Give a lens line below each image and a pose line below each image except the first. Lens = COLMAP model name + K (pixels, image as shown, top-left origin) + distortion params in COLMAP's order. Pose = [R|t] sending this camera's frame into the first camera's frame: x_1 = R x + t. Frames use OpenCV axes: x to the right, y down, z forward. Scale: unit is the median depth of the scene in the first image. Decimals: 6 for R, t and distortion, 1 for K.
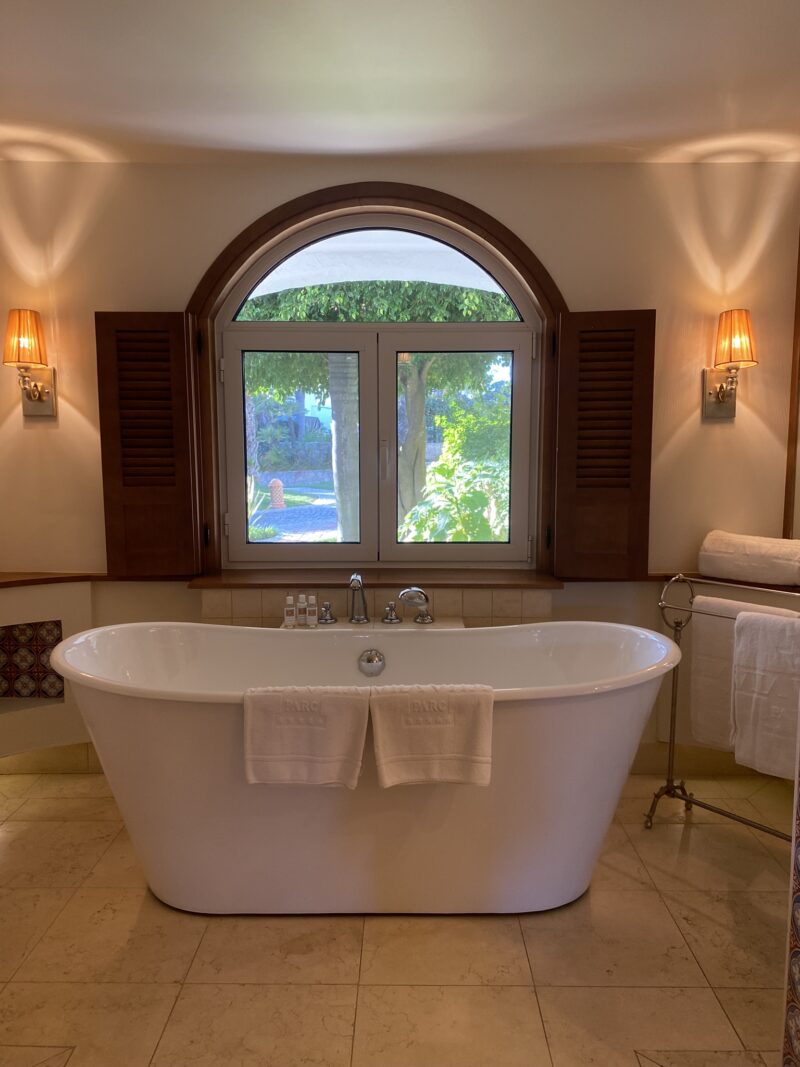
lens RADIAL K [[796.8, 0, 400.0], [0, 796.8, 533.5], [0, 0, 1]] dist [-0.043812, -0.001043]
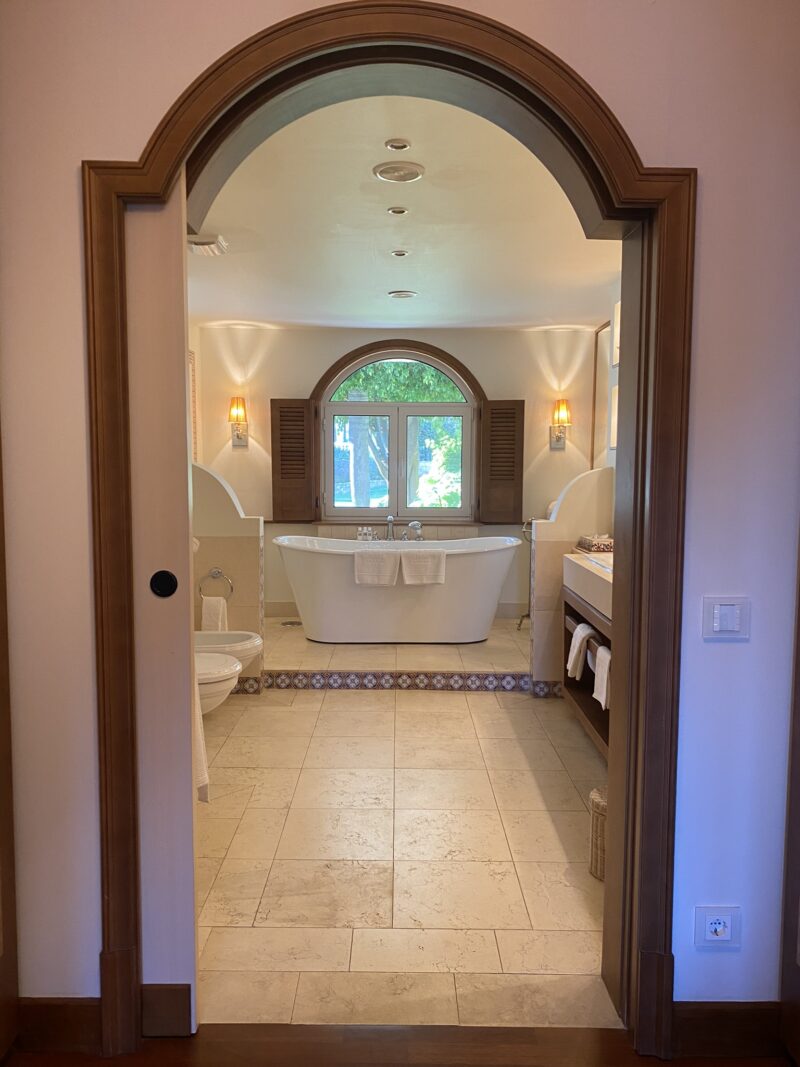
lens RADIAL K [[823.9, 0, 400.0], [0, 823.9, 533.5], [0, 0, 1]] dist [-0.000312, 0.000068]
pose [[0.999911, 0.004747, 0.012435, -0.050843], [-0.004429, 0.999665, -0.025484, 0.144686], [-0.012552, 0.025427, 0.999598, -1.236230]]
